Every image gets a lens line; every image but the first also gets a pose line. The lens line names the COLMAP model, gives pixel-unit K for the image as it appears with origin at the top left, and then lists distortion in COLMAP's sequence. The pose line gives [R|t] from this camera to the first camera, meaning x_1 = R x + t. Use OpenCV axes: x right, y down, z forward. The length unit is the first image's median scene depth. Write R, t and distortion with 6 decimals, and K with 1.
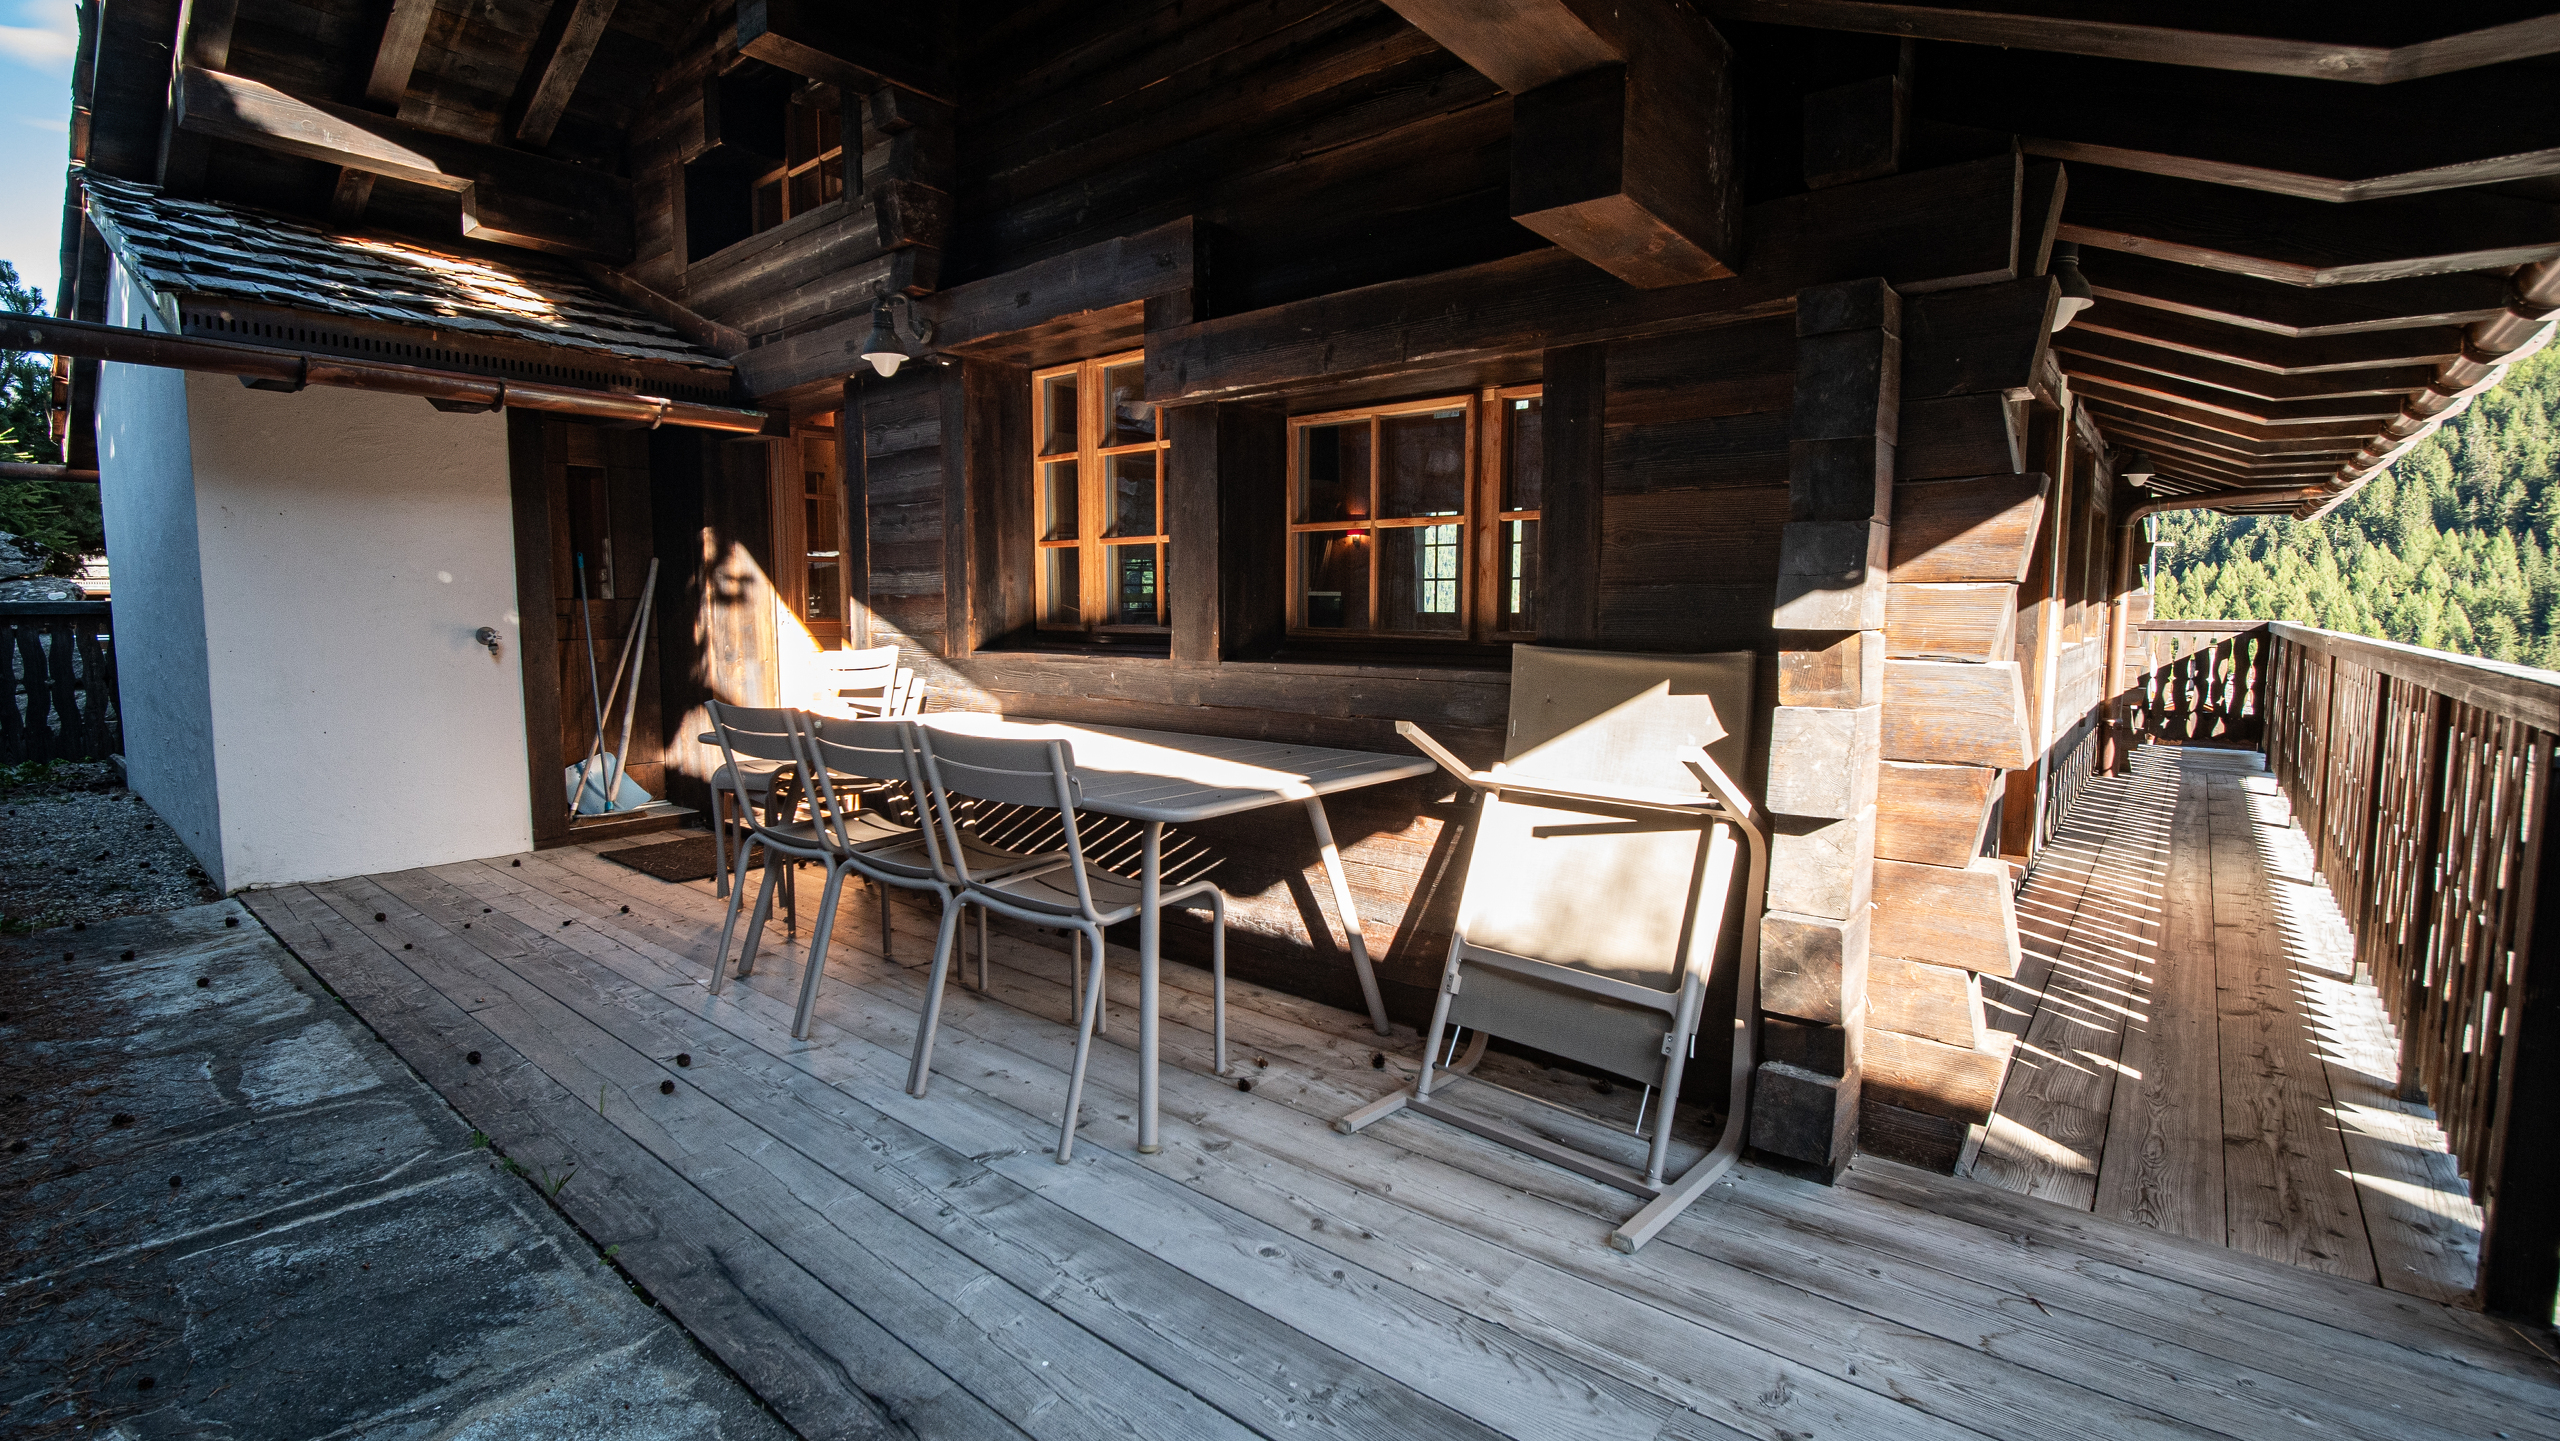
lens RADIAL K [[1140.7, 0, 1267.9], [0, 1140.7, 711.1], [0, 0, 1]] dist [-0.016592, 0.000628]
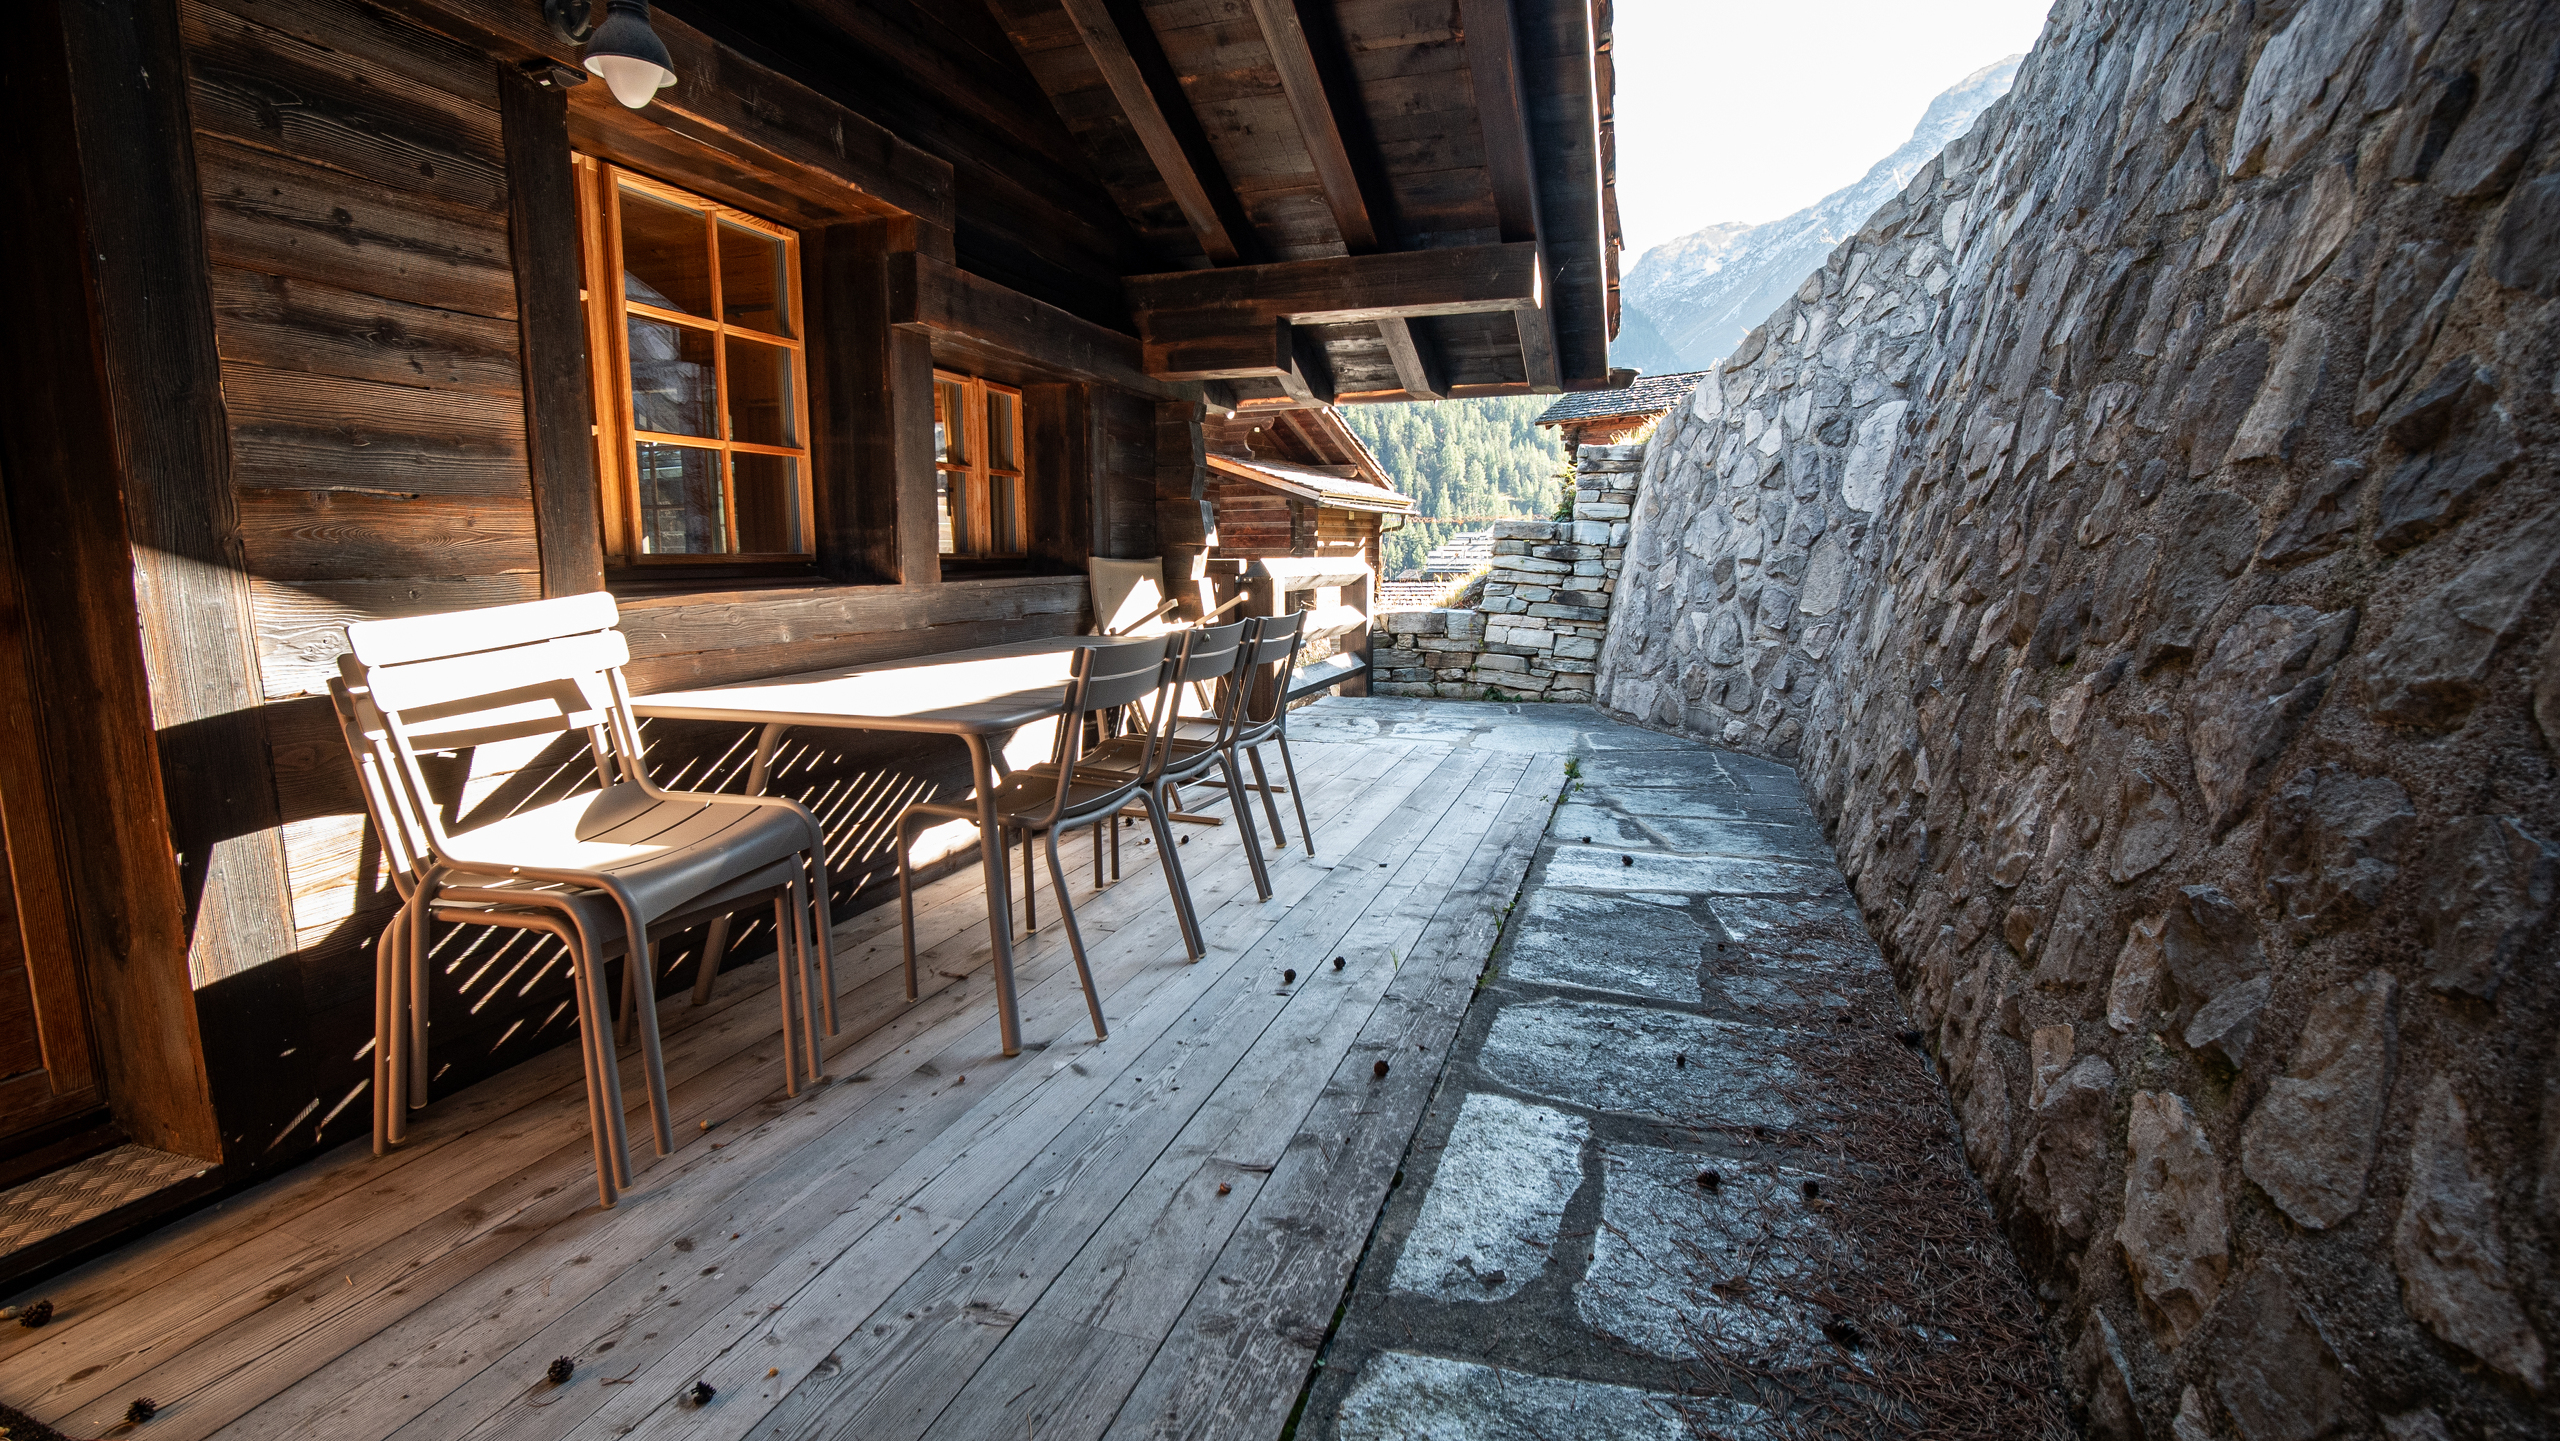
lens RADIAL K [[1140.7, 0, 1267.9], [0, 1140.7, 723.2], [0, 0, 1]] dist [-0.016592, 0.000628]
pose [[-0.361664, -0.133444, 0.922709, -1.356400], [0.091547, 0.979837, 0.177589, -0.088975], [-0.927803, 0.148698, -0.342156, 1.280786]]
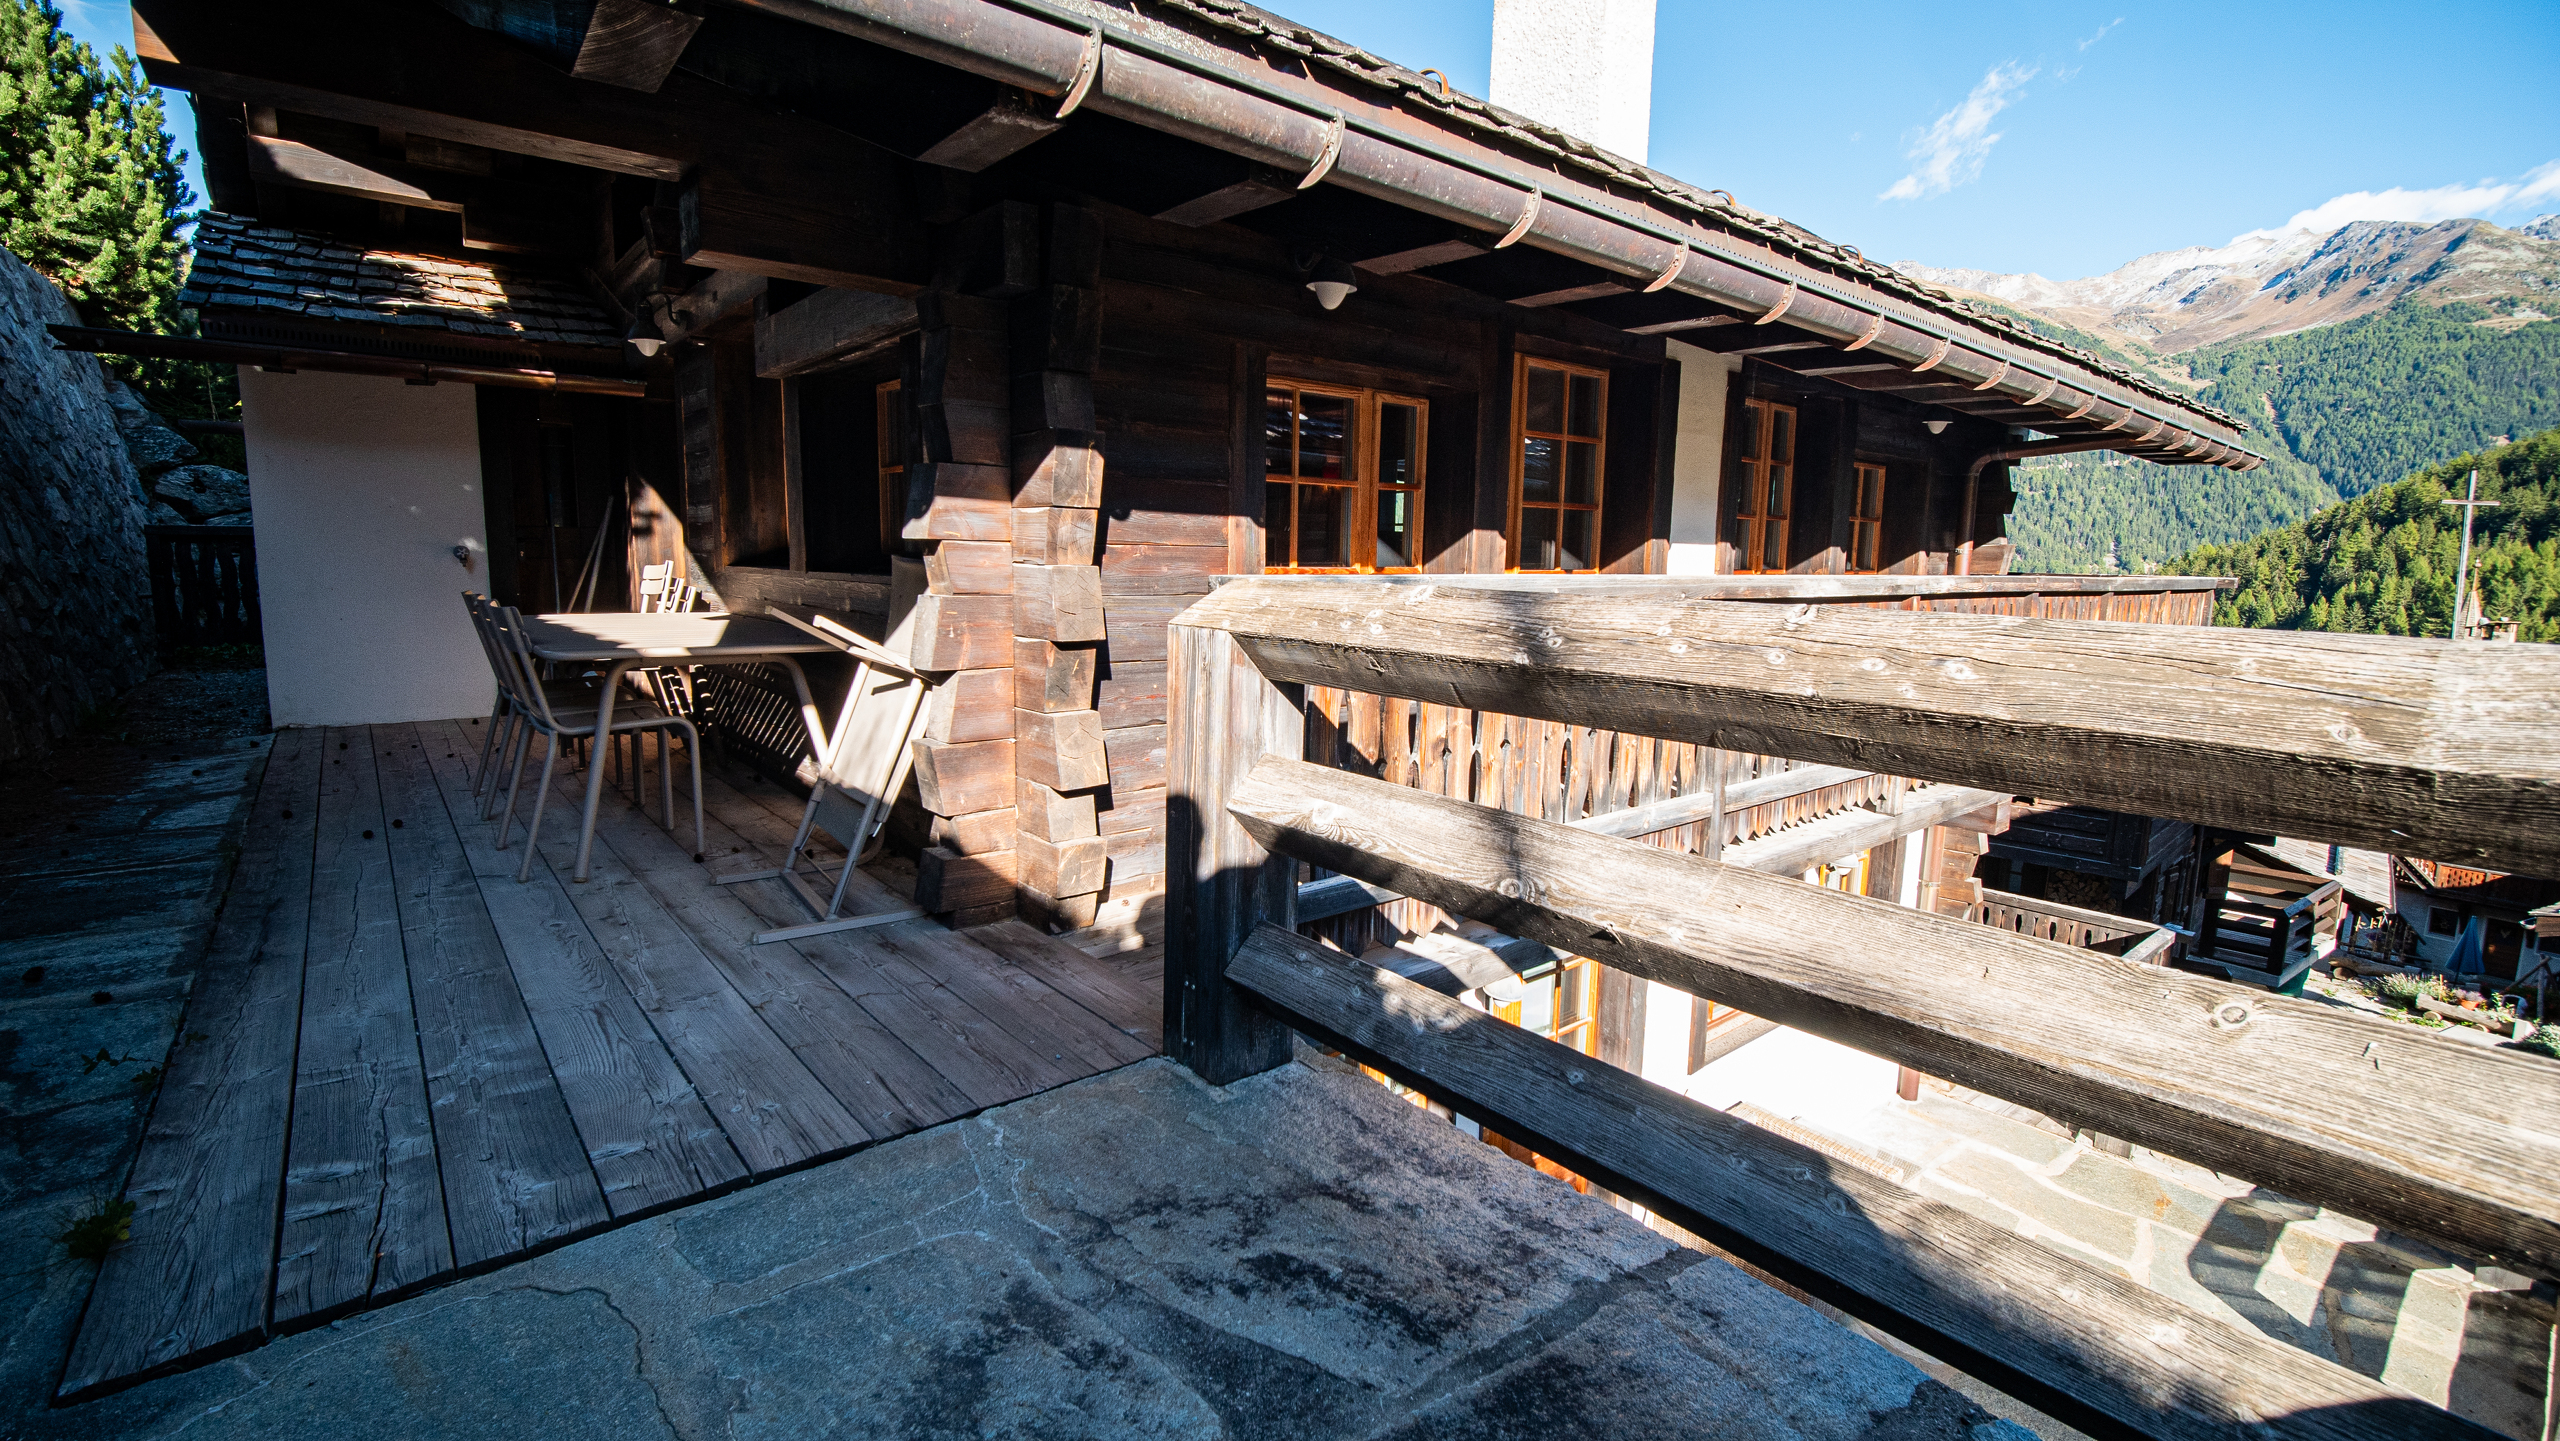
lens RADIAL K [[1140.7, 0, 1267.0], [0, 1140.7, 726.3], [0, 0, 1]] dist [-0.016592, 0.000628]
pose [[0.981547, 0.044619, -0.185941, 0.858323], [-0.034471, 0.997753, 0.057459, 0.047814], [0.188087, -0.049989, 0.980879, -0.245445]]
